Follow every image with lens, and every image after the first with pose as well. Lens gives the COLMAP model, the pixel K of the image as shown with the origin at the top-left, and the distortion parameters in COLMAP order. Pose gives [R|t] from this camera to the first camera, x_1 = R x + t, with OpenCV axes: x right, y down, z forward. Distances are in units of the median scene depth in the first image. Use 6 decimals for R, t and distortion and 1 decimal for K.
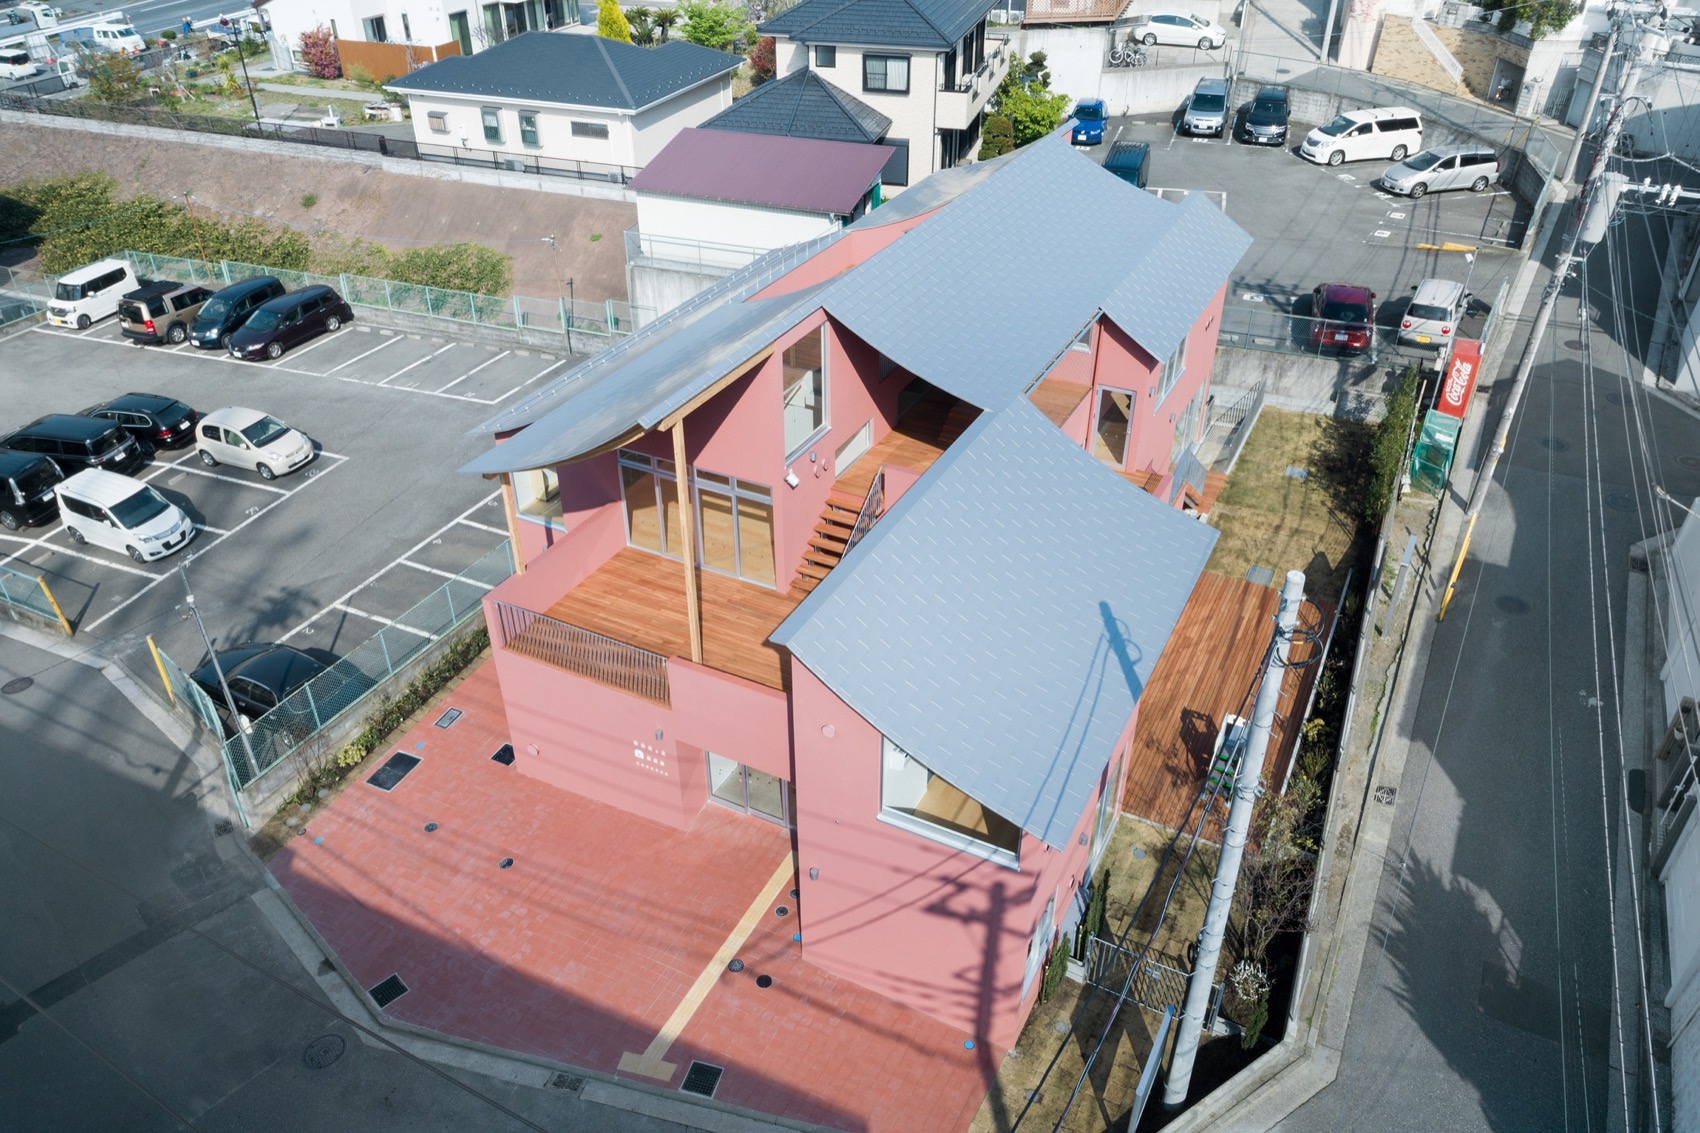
lens RADIAL K [[1223.6, 0, 850.0], [0, 1223.6, 566.5], [0, 0, 1]] dist [0.001720, 0.006699]
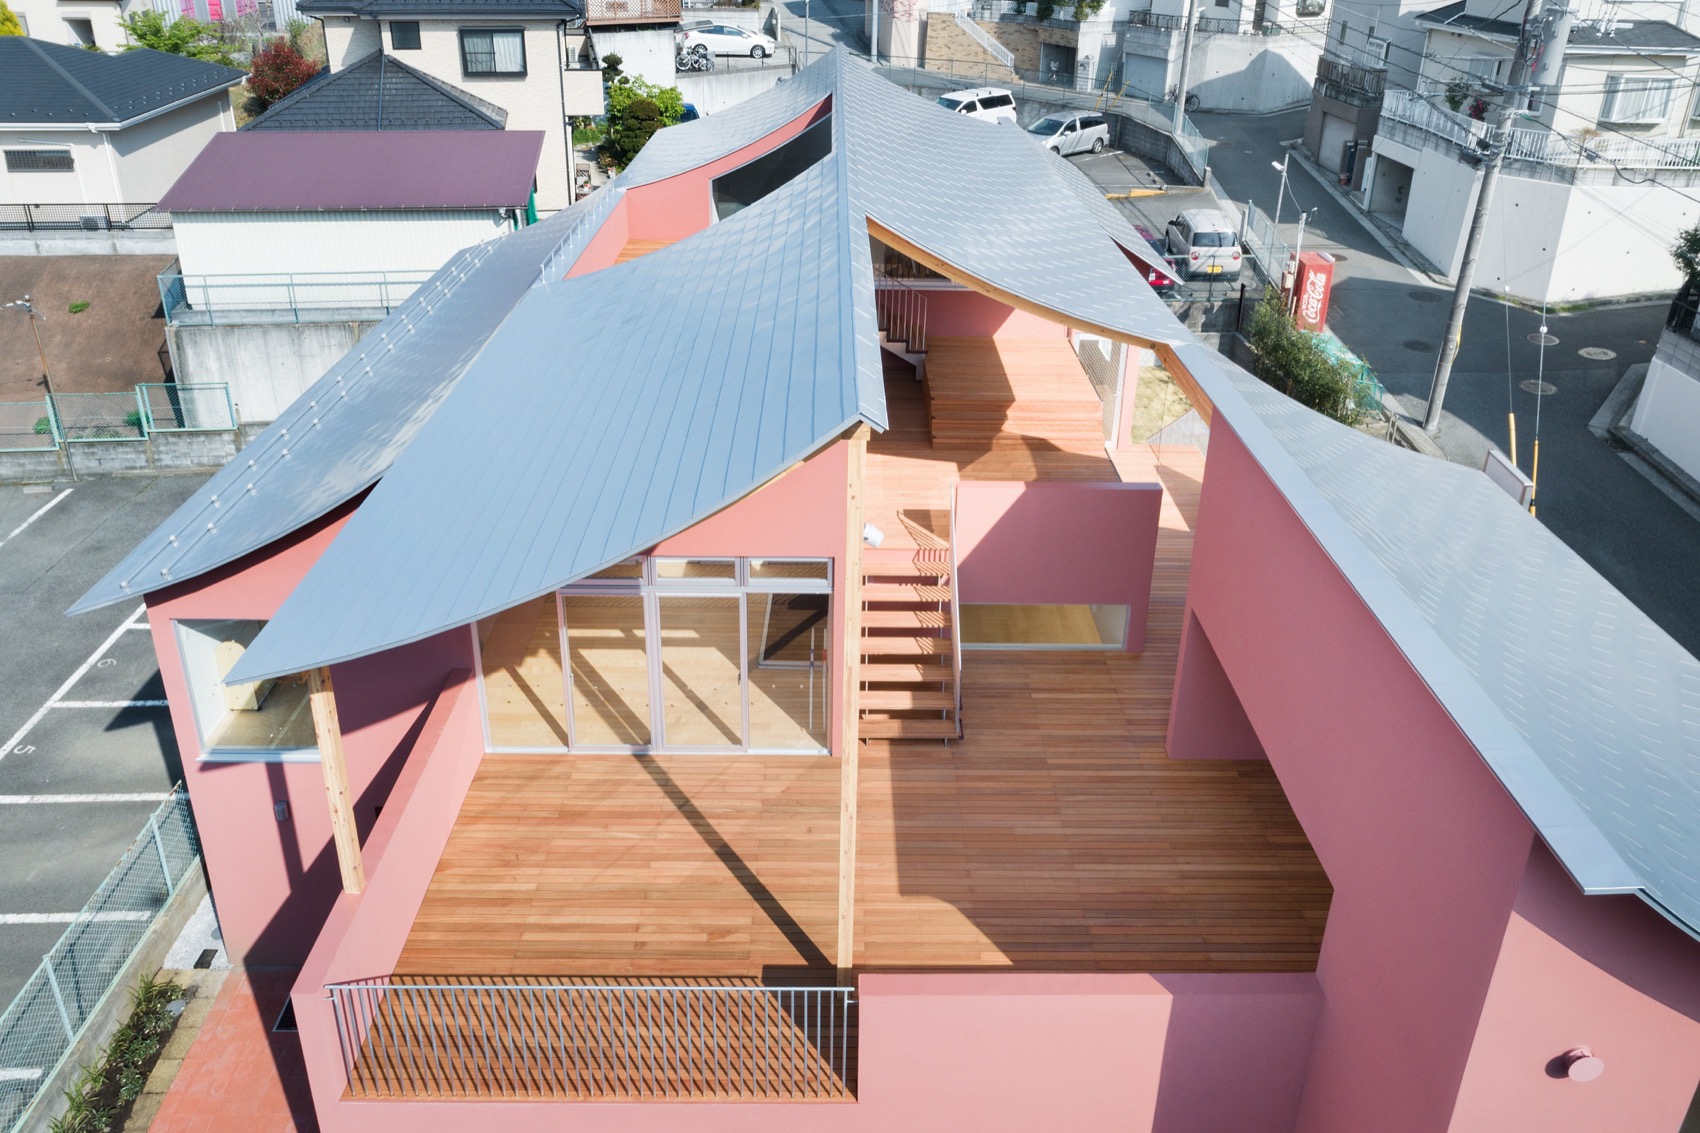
lens RADIAL K [[1200.8, 0, 845.1], [0, 1200.8, 408.6], [0, 0, 1]] dist [0.003022, 0.003413]
pose [[0.883243, -0.164611, 0.439074, -0.134561], [0.243545, 0.961197, -0.129558, -0.028938], [-0.400710, 0.221365, 0.889061, 0.259359]]
